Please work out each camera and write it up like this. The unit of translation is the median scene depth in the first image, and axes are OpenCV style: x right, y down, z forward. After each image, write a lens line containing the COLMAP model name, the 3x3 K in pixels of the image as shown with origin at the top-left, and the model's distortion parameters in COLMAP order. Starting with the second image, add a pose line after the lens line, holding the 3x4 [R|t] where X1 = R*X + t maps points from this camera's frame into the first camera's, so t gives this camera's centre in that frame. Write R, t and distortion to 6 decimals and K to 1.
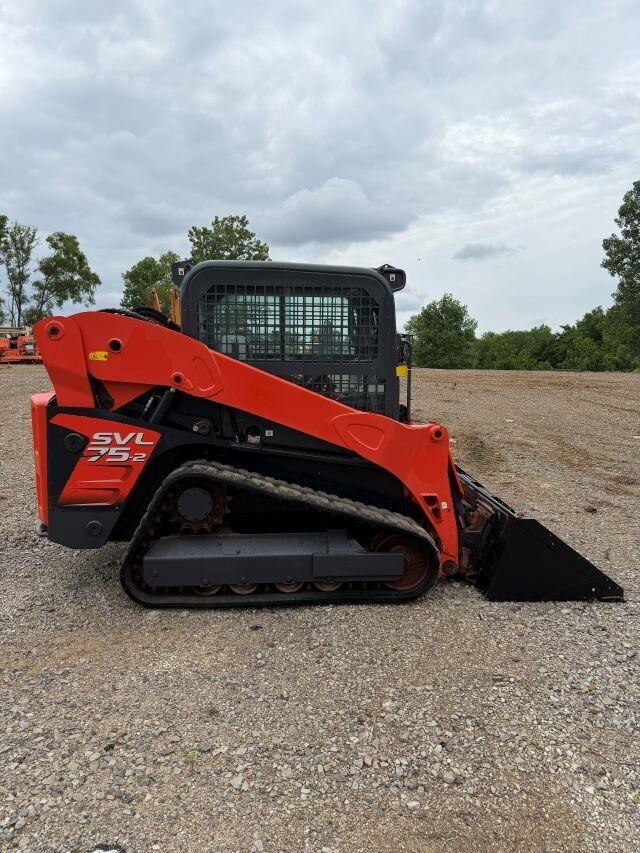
lens RADIAL K [[623.2, 0, 346.9], [0, 623.2, 416.1], [0, 0, 1]] dist [0.021330, -0.009834]
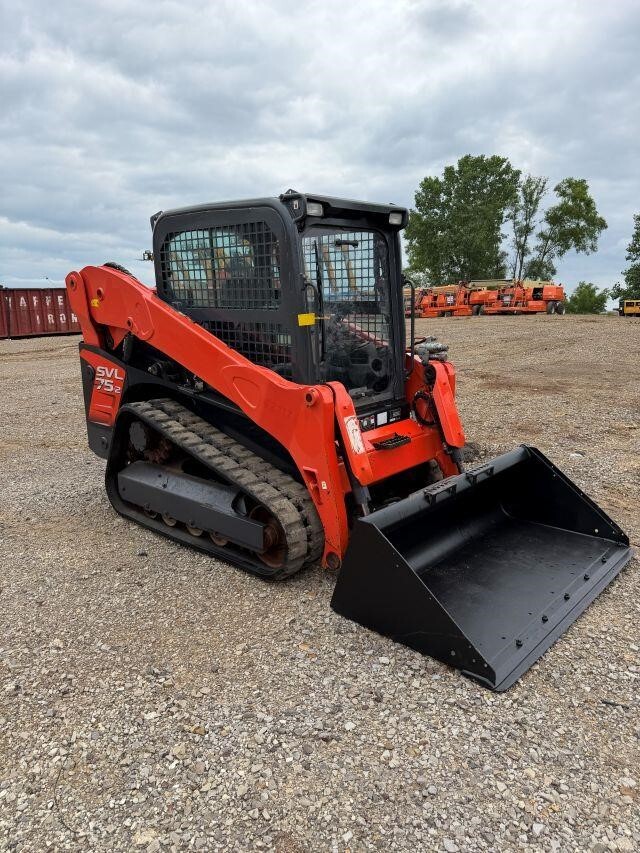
lens RADIAL K [[623.2, 0, 296.4], [0, 623.2, 432.0], [0, 0, 1]] dist [0.021330, -0.009834]
pose [[0.669773, 0.143653, -0.728538, 0.729298], [-0.069524, 0.988931, 0.131082, -0.031711], [0.739304, -0.037144, 0.672347, 0.429393]]
